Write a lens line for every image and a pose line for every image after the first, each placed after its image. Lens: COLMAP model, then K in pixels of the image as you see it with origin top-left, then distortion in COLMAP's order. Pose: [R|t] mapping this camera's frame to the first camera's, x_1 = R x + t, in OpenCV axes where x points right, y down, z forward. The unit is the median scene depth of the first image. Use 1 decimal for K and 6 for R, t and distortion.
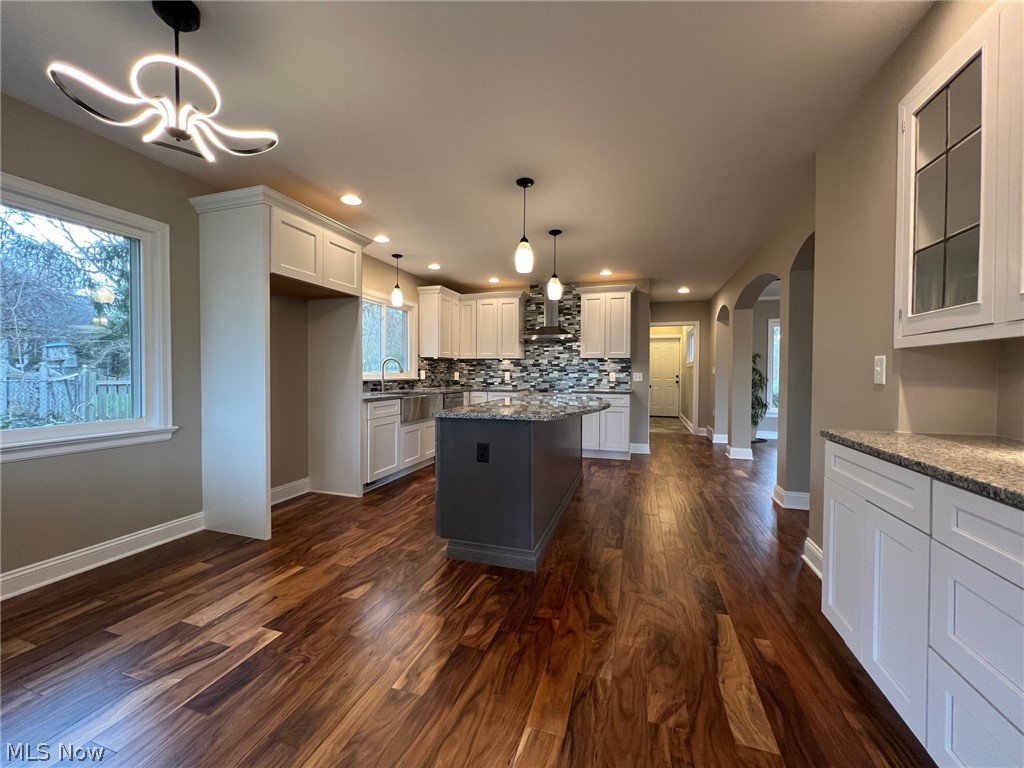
lens RADIAL K [[405.6, 0, 511.1], [0, 405.6, 378.6], [0, 0, 1]] dist [0.002677, 0.000193]
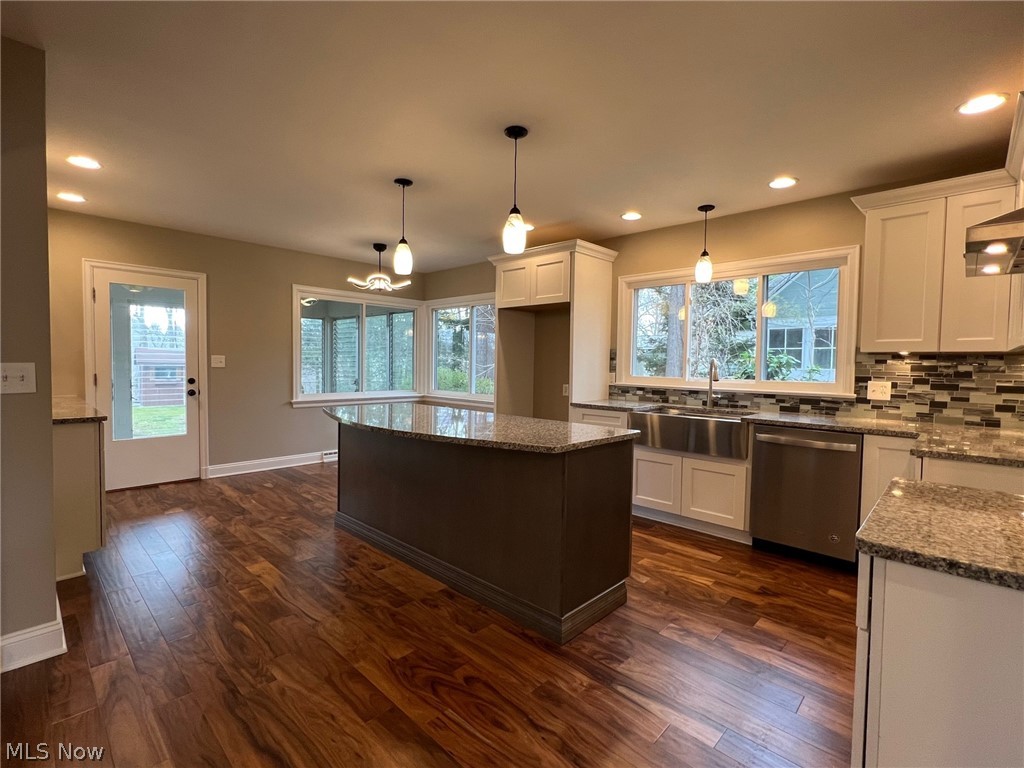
lens RADIAL K [[477.7, 0, 511.4], [0, 477.7, 382.1], [0, 0, 1]] dist [0.003797, -0.001643]
pose [[-0.441830, 0.022894, -0.896807, 0.491210], [-0.032554, 0.998607, 0.041531, -0.029241], [0.896508, 0.047544, -0.440469, 0.900952]]
